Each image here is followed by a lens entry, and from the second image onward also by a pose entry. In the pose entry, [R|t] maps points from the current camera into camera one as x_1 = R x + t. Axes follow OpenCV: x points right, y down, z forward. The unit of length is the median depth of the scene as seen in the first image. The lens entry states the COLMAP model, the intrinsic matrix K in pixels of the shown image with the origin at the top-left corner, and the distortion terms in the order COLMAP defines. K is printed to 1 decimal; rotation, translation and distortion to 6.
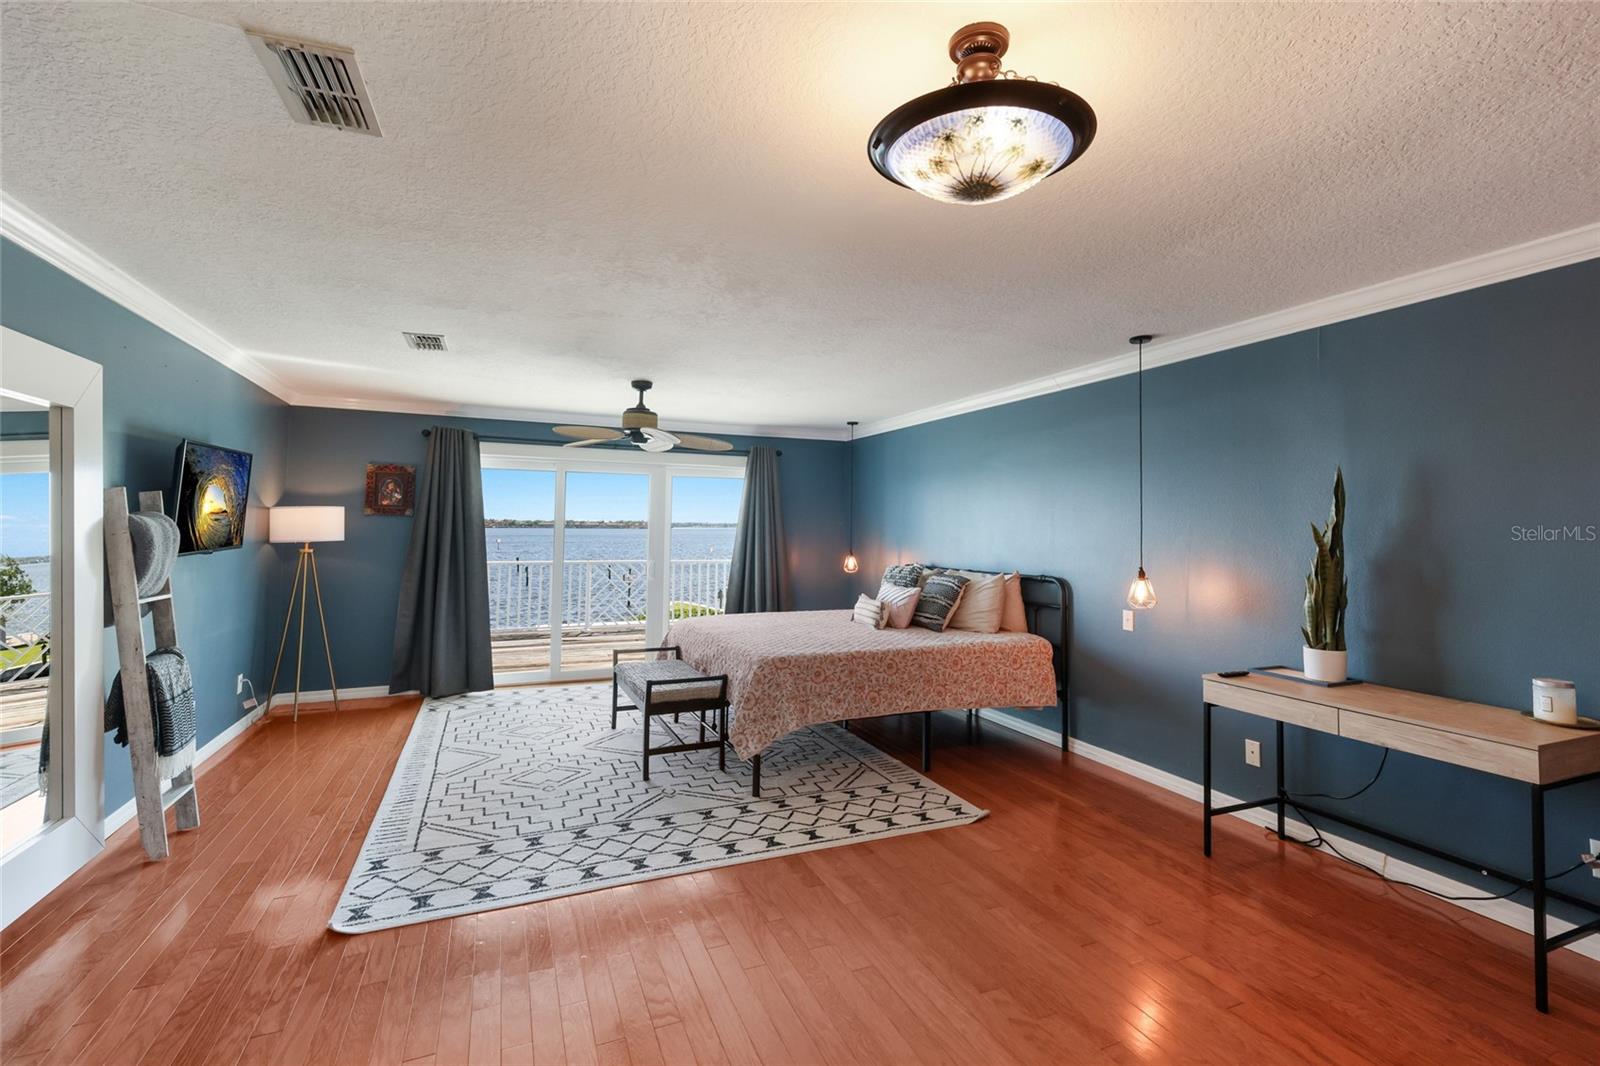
lens RADIAL K [[705.6, 0, 800.8], [0, 705.6, 522.7], [0, 0, 1]] dist [0.003825, -0.003518]
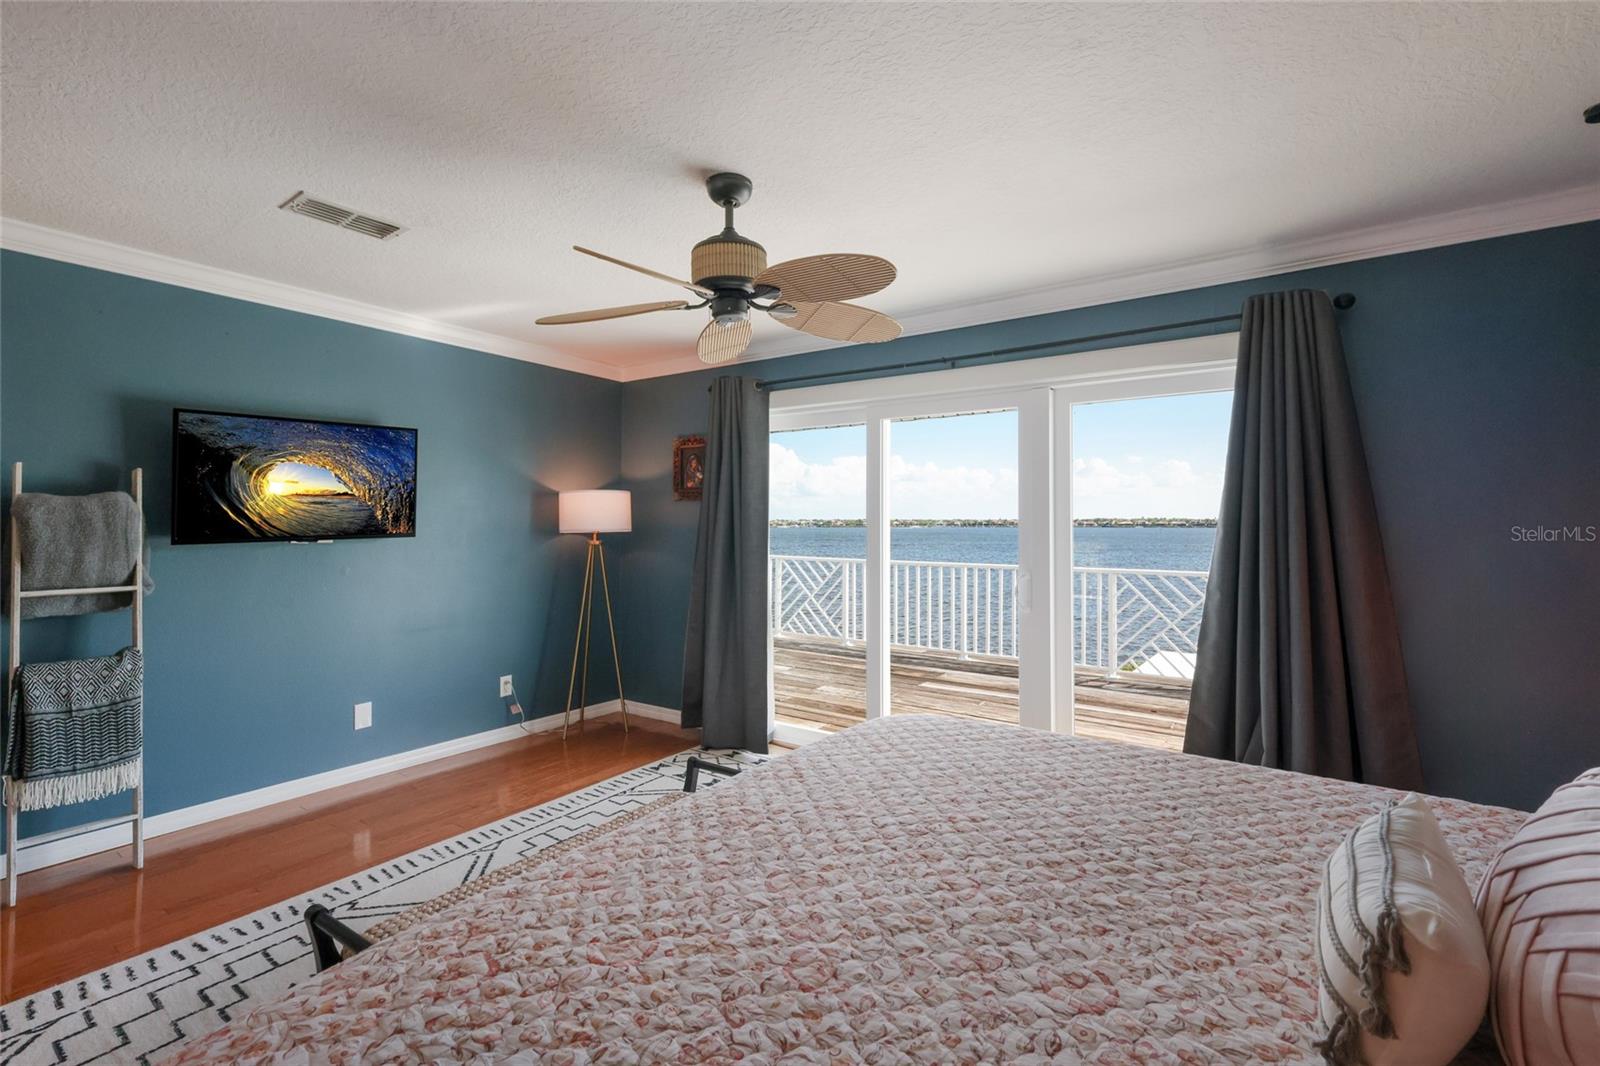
lens RADIAL K [[705.6, 0, 812.9], [0, 705.6, 508.0], [0, 0, 1]] dist [0.003825, -0.003518]
pose [[0.538395, -0.026112, -0.842288, 0.214597], [0.008822, 0.999640, -0.025351, 0.026211], [0.842646, 0.006218, 0.538431, 0.928057]]
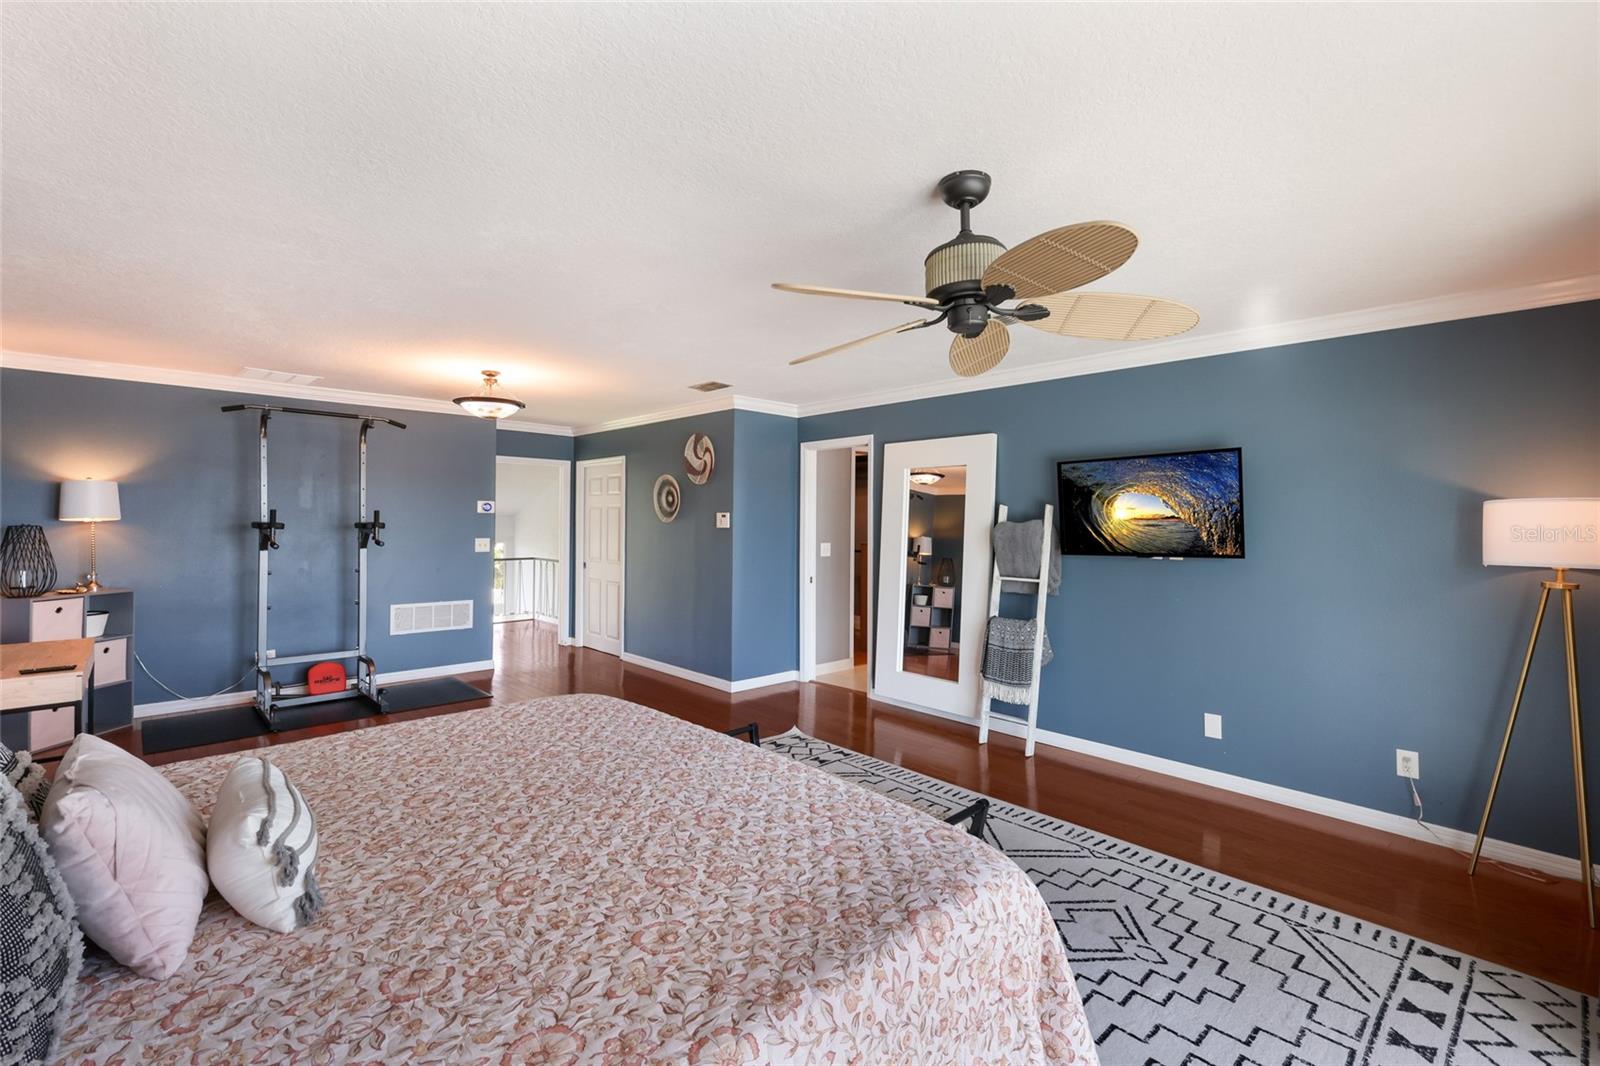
lens RADIAL K [[705.6, 0, 802.0], [0, 705.6, 524.0], [0, 0, 1]] dist [0.003825, -0.003518]
pose [[-0.938257, -0.017859, -0.345478, 0.006133], [-0.017678, 0.999837, -0.003674, 0.005572], [0.345488, 0.002660, -0.938420, 1.589907]]
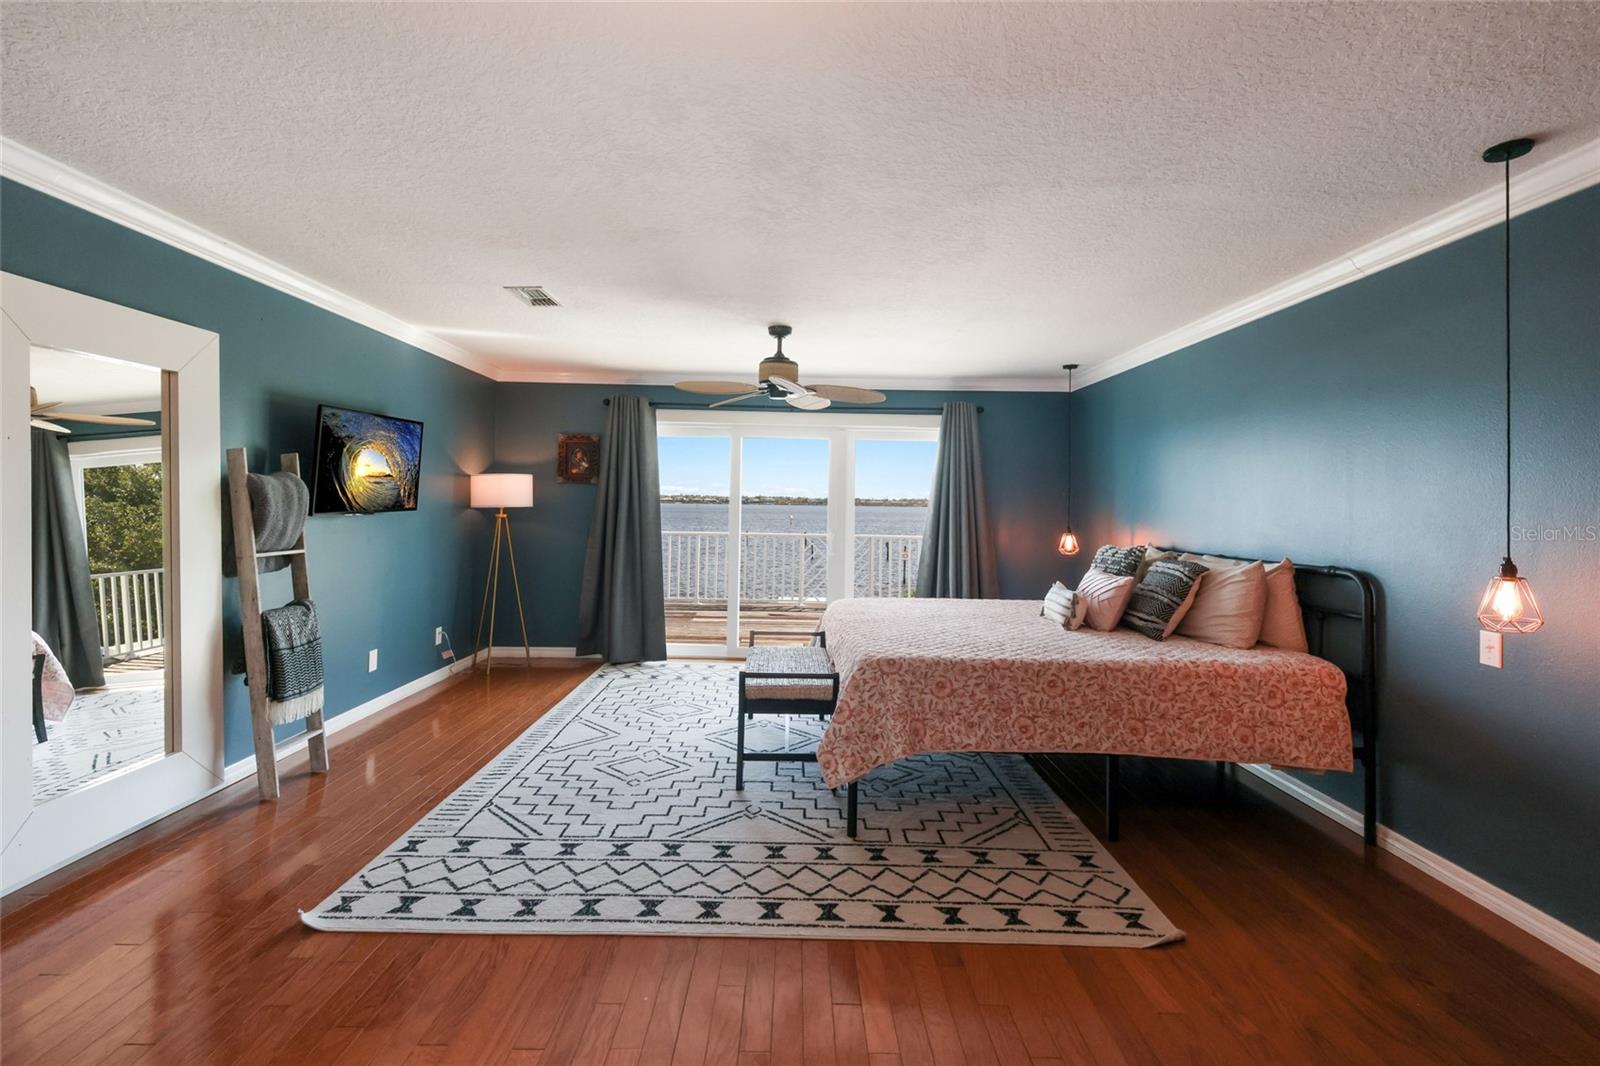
lens RADIAL K [[705.6, 0, 796.3], [0, 705.6, 501.7], [0, 0, 1]] dist [0.003825, -0.003518]
pose [[0.920968, 0.004758, -0.389609, 0.157530], [-0.004546, 0.999989, 0.001466, 0.017984], [0.389612, 0.000421, 0.920979, 0.231104]]
